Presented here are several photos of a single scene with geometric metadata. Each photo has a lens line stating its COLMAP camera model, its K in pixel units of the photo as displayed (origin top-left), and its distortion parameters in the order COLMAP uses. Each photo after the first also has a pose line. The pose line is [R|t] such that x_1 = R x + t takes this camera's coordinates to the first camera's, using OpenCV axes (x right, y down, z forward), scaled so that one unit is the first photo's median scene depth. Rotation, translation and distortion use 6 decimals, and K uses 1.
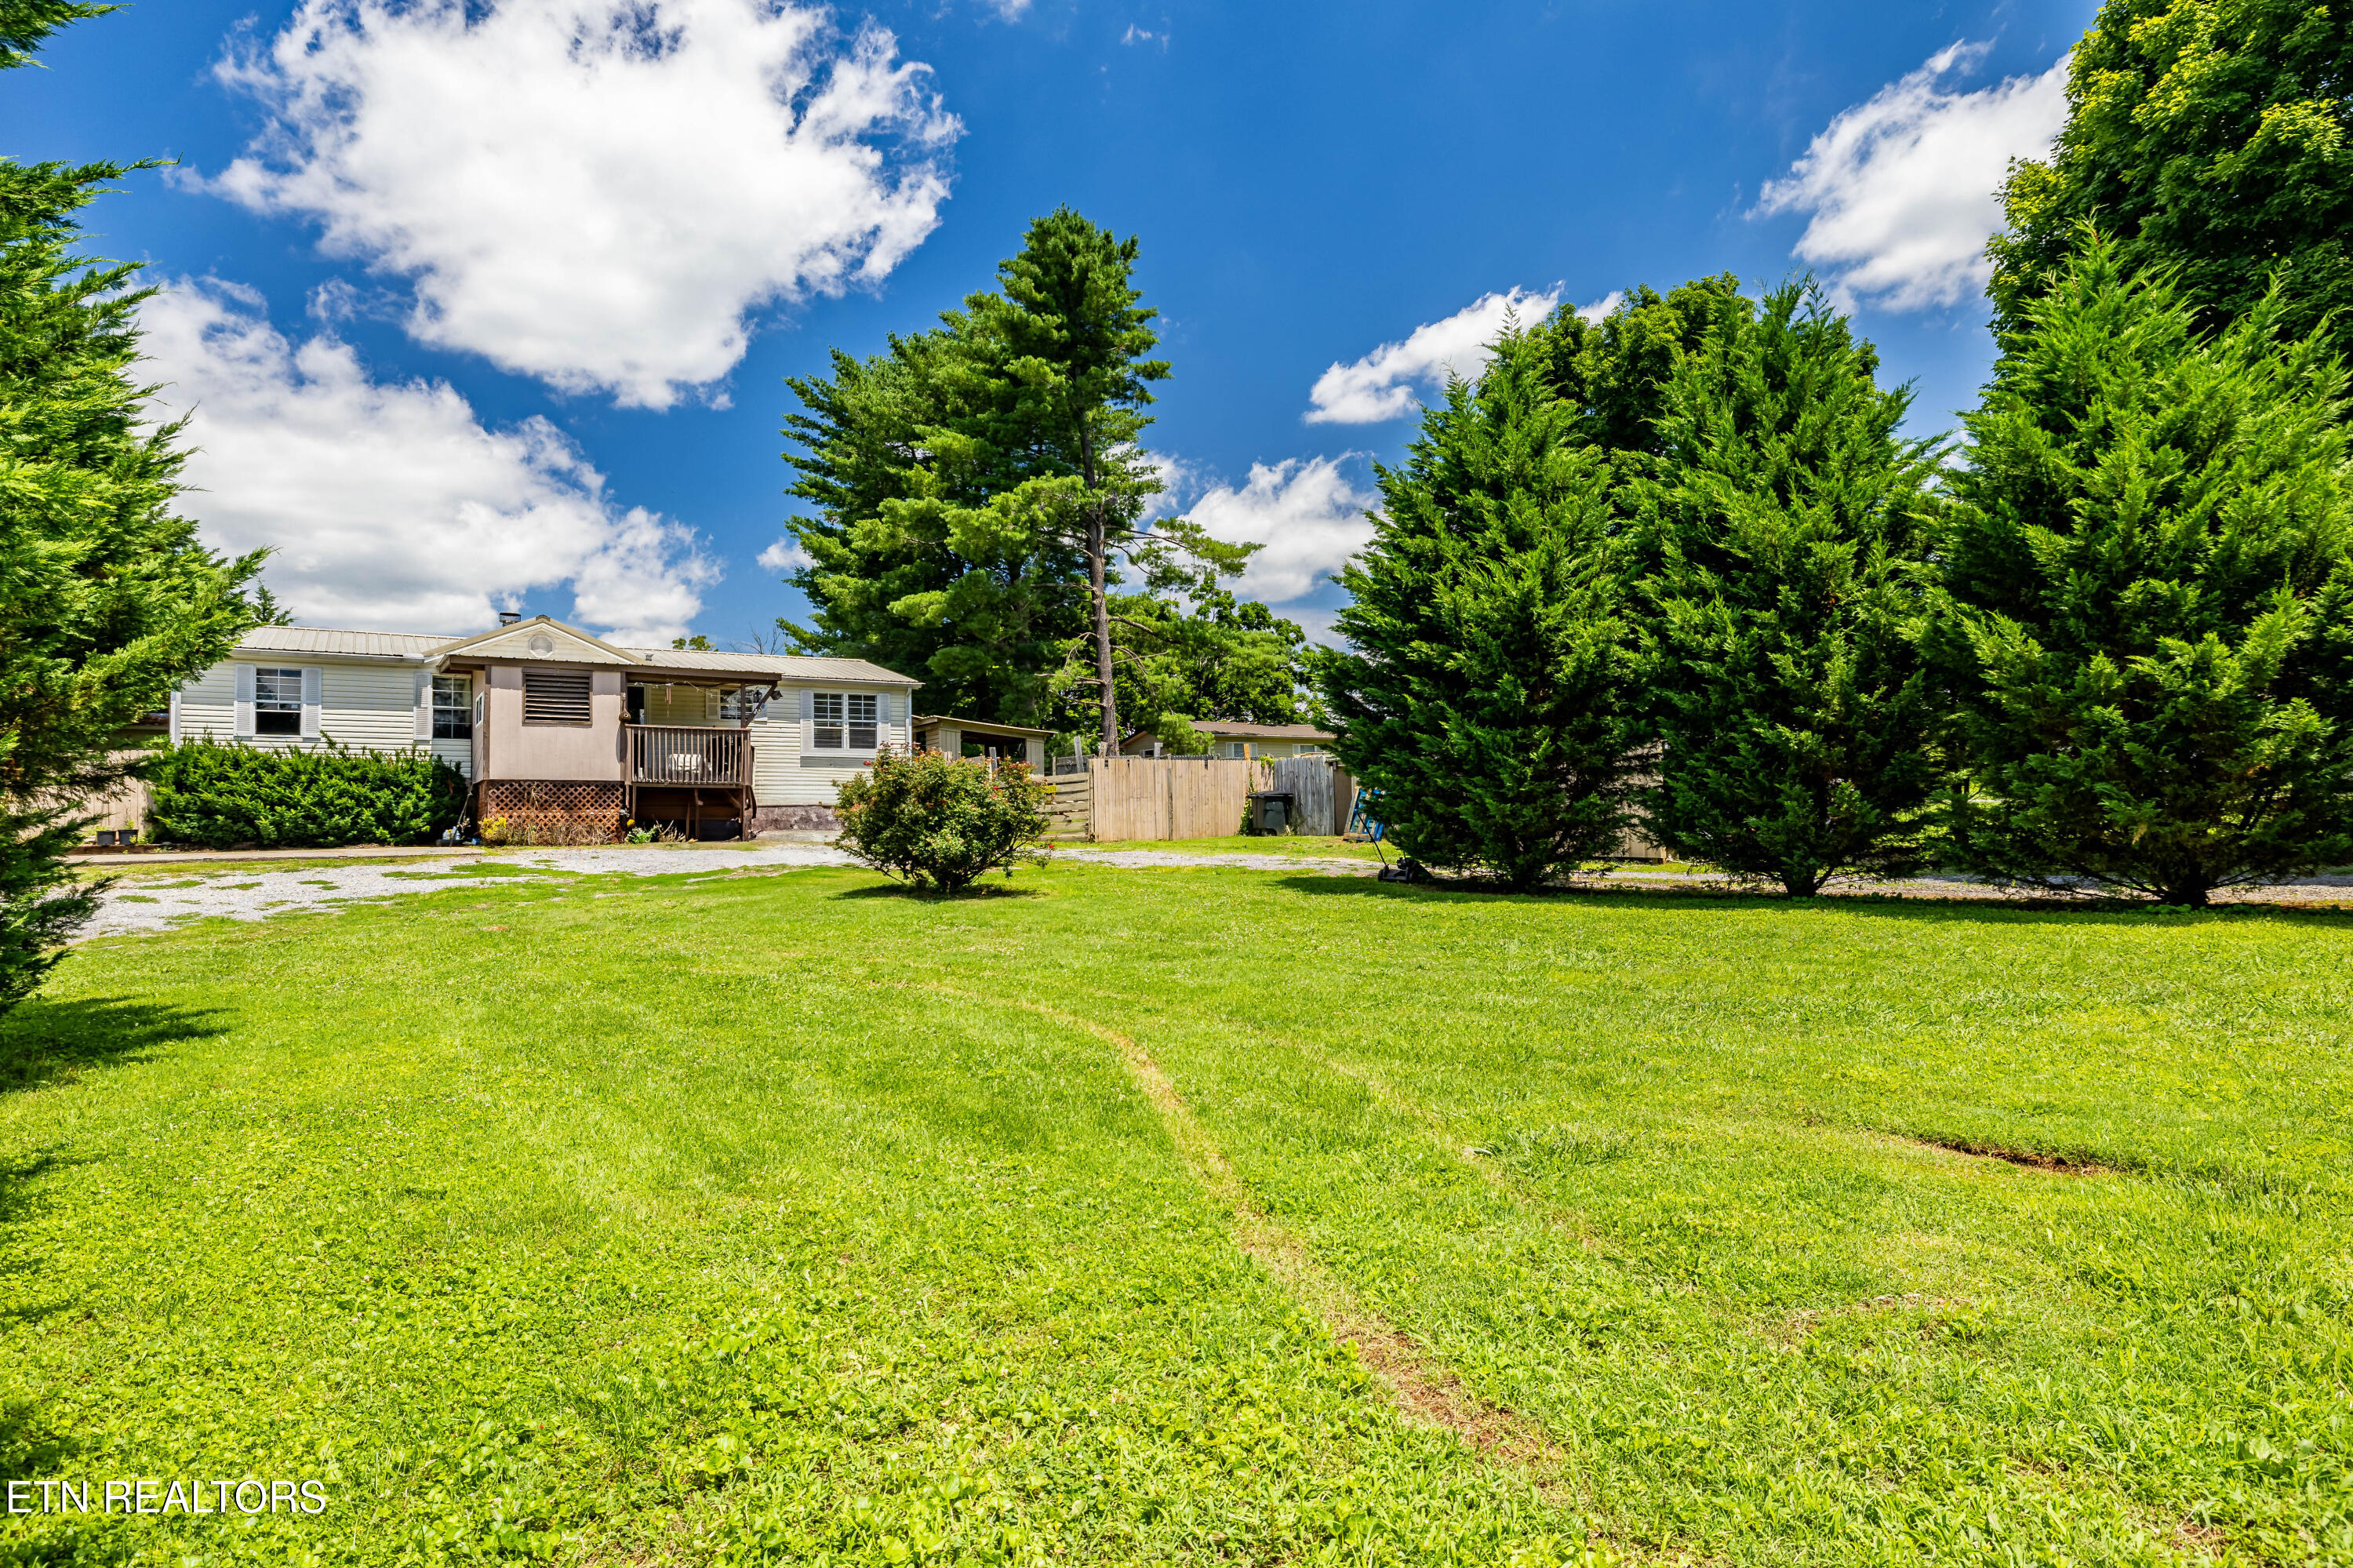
lens RADIAL K [[1262.7, 0, 1176.5], [0, 1262.7, 784.0], [0, 0, 1]] dist [-0.000250, 0.000501]
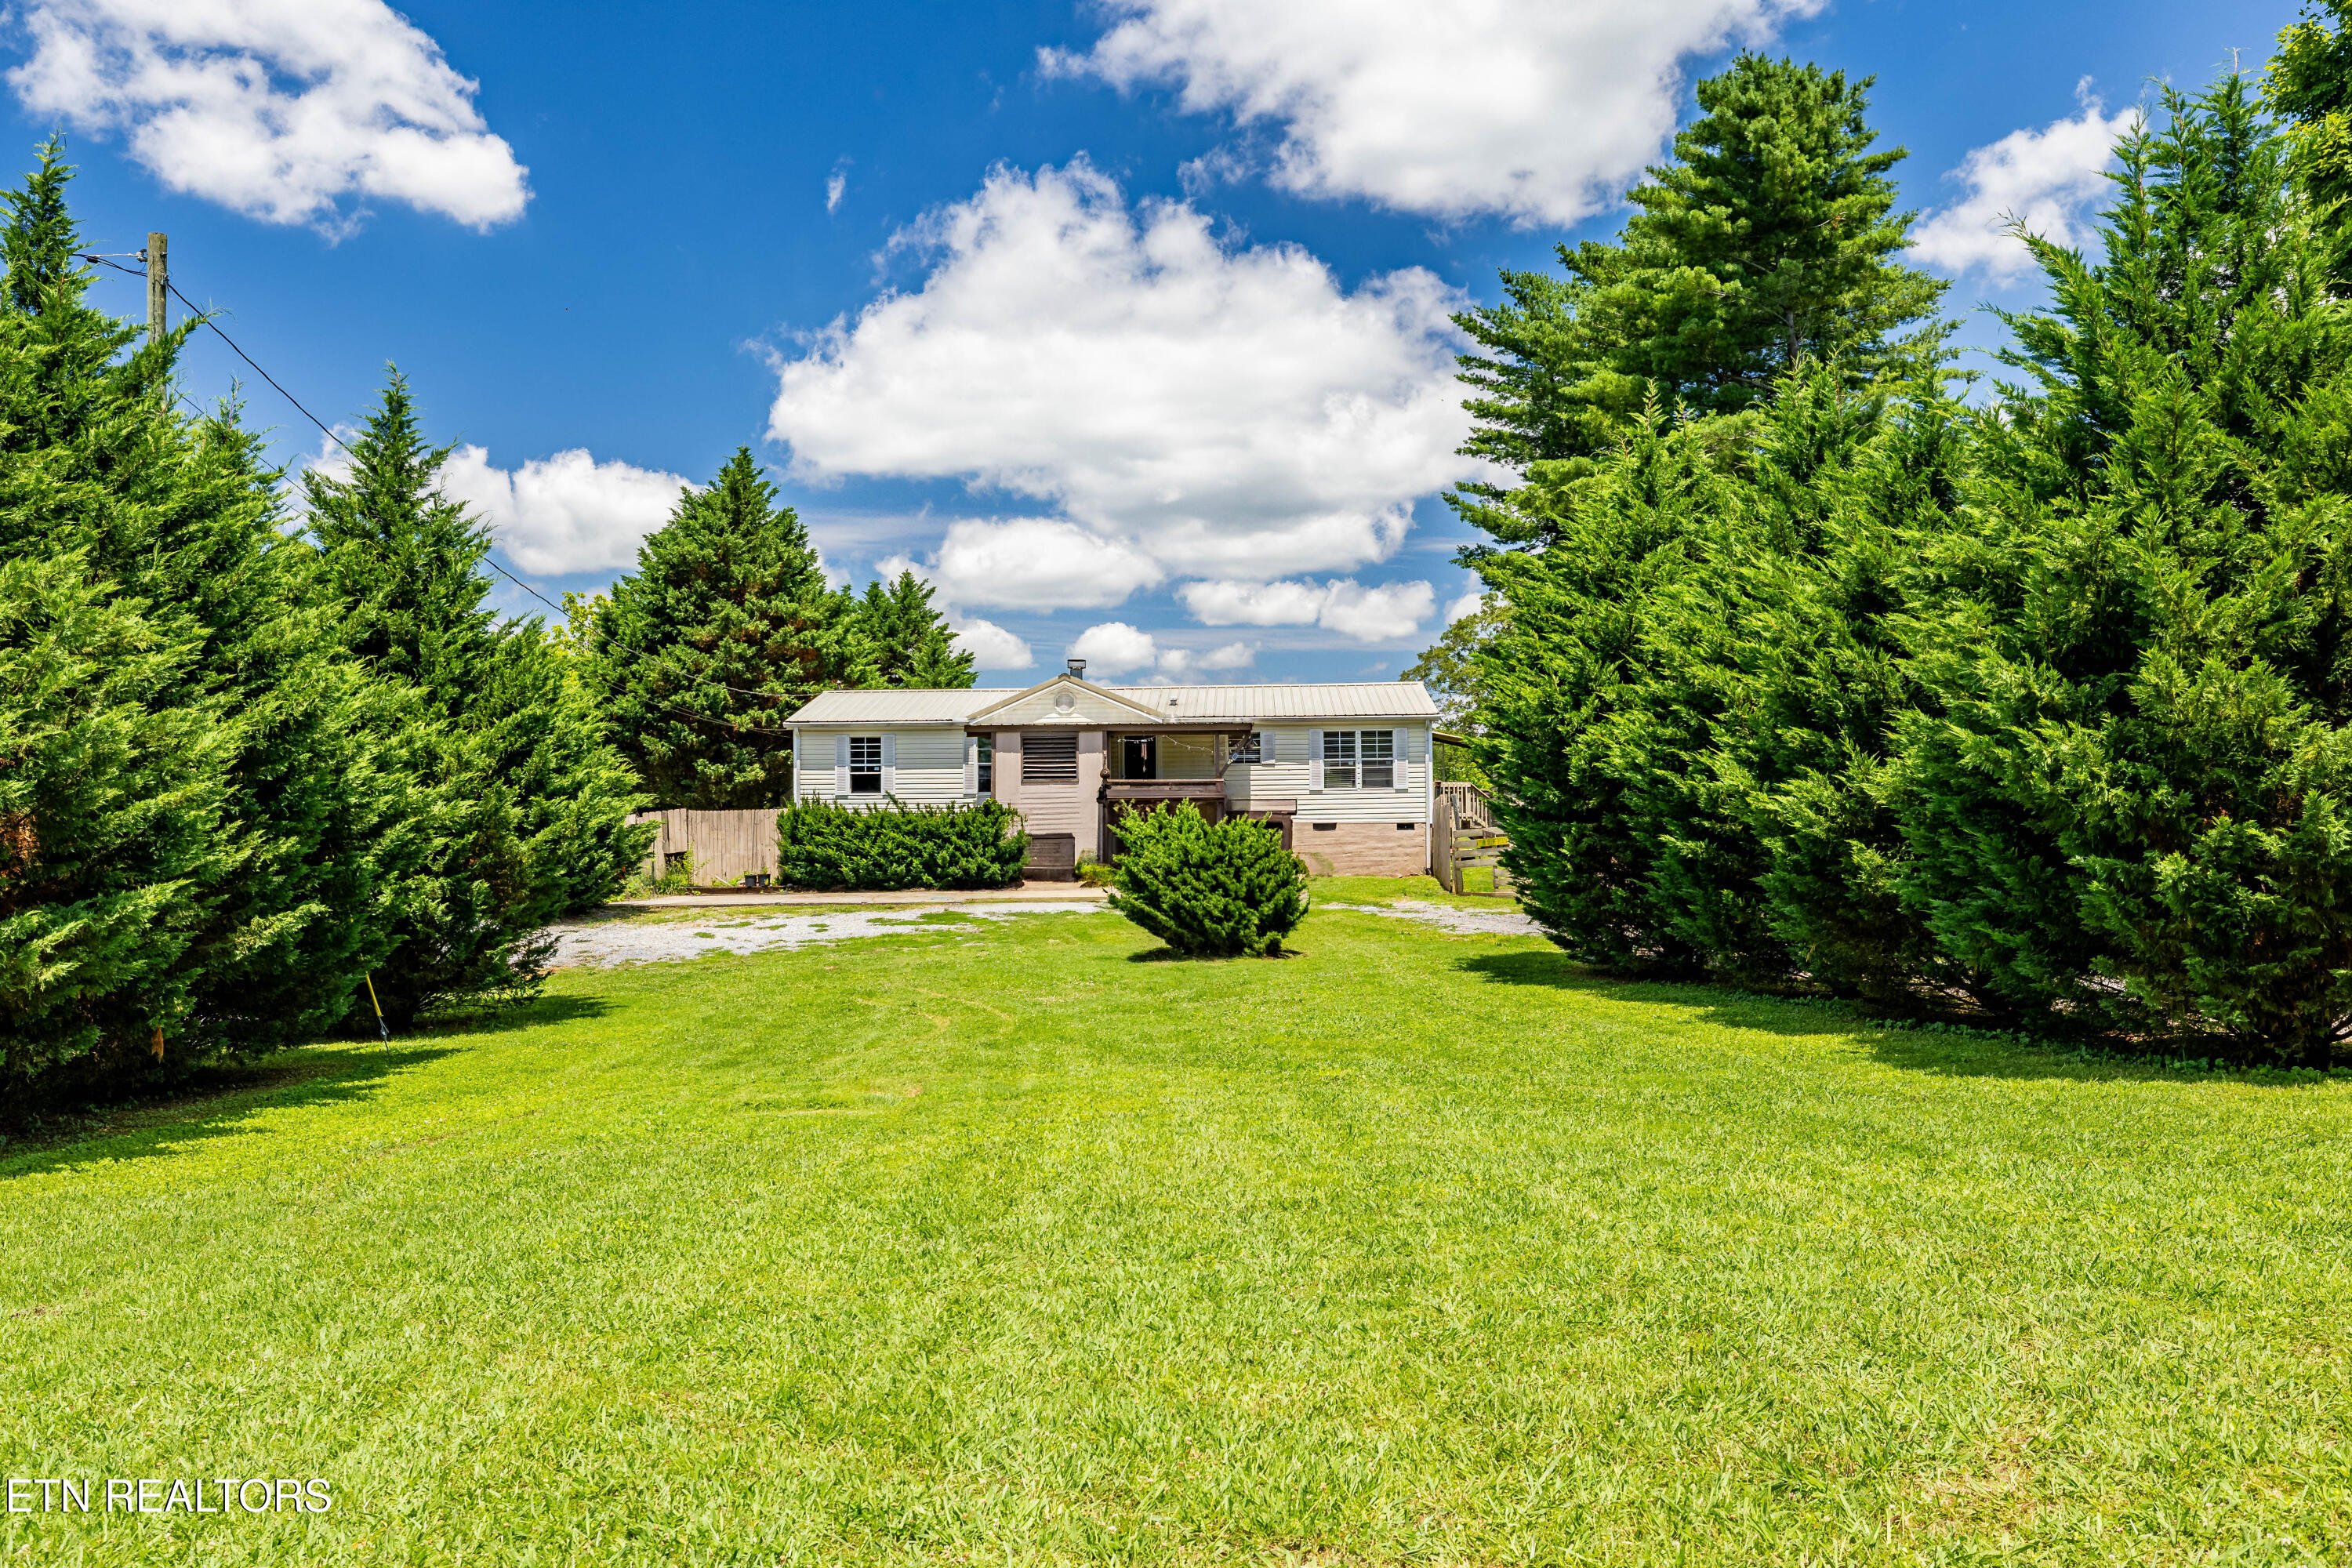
lens RADIAL K [[1938.8, 0, 1176.0], [0, 1938.8, 784.0], [0, 0, 1]] dist [0.006787, 0.002848]
pose [[0.820379, -0.008589, -0.571756, 0.559577], [0.016391, 0.999830, 0.008500, -0.057906], [0.571586, -0.016345, 0.820380, -0.318877]]
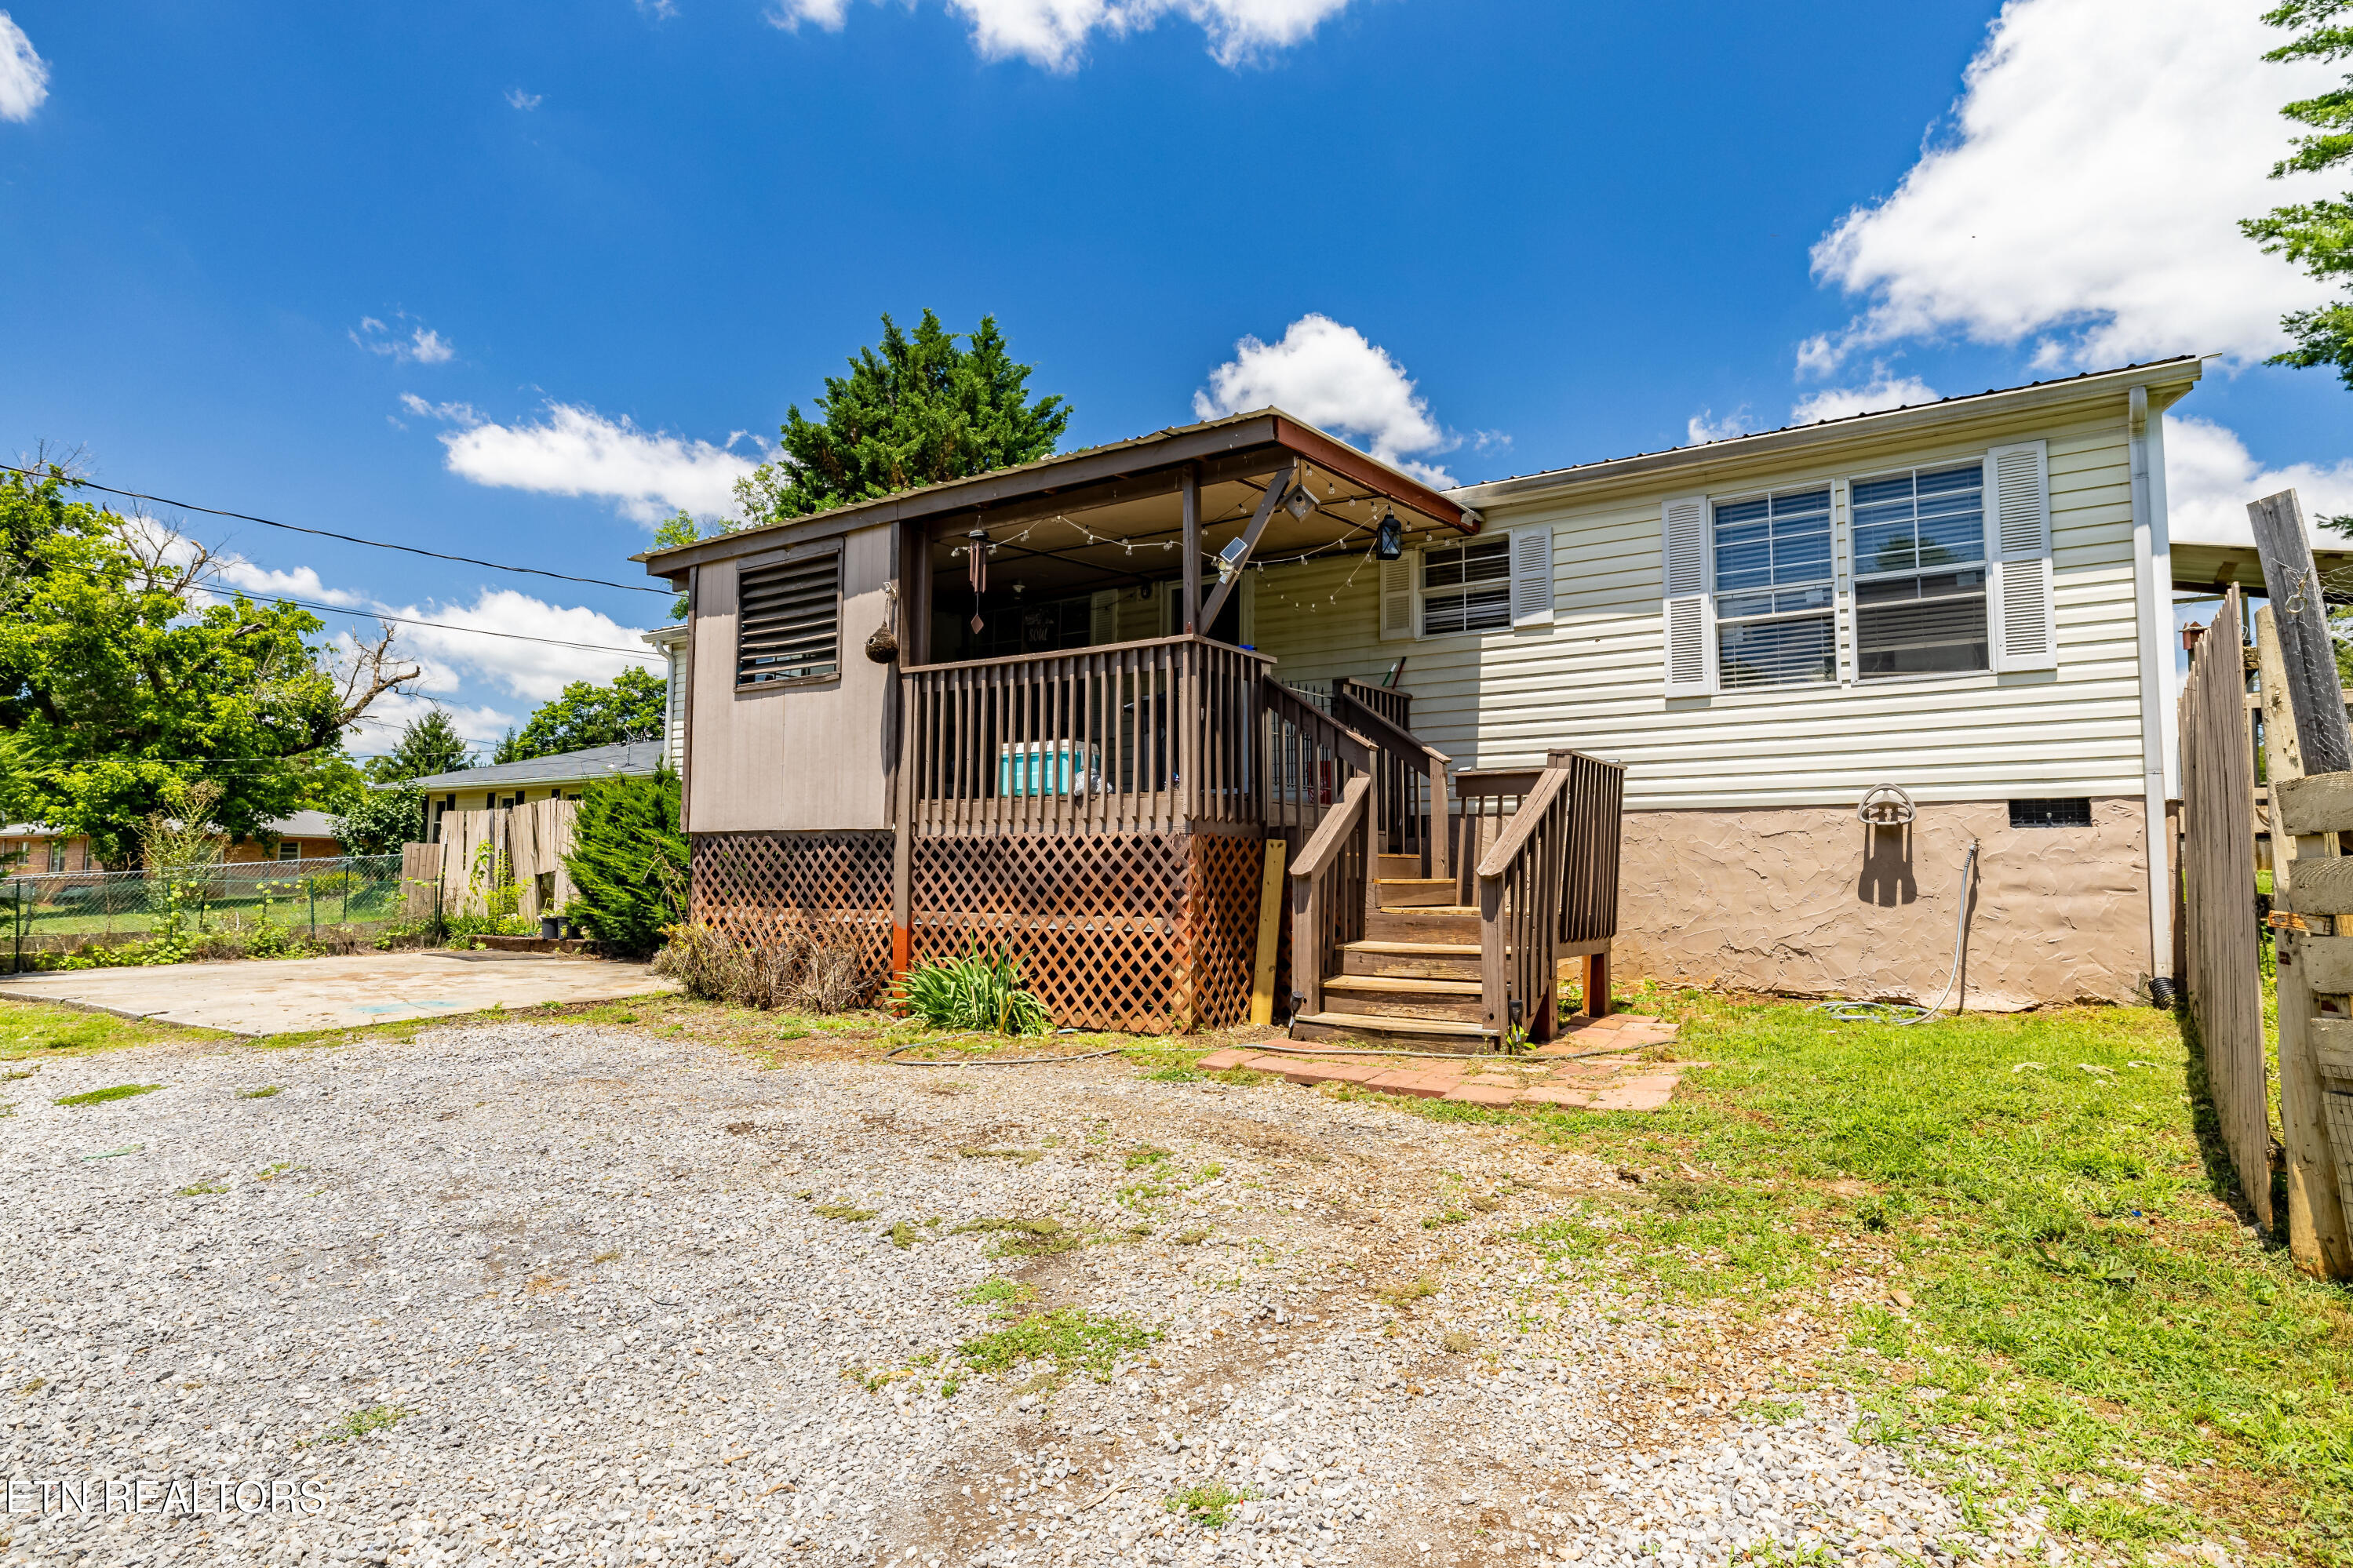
lens RADIAL K [[1262.5, 0, 1176.5], [0, 1262.5, 784.0], [0, 0, 1]] dist [-0.000250, 0.000501]
pose [[0.372043, -0.047693, -0.926989, -0.085382], [0.022111, 0.998851, -0.042516, 0.001624], [0.927952, -0.004679, 0.372671, 0.960979]]
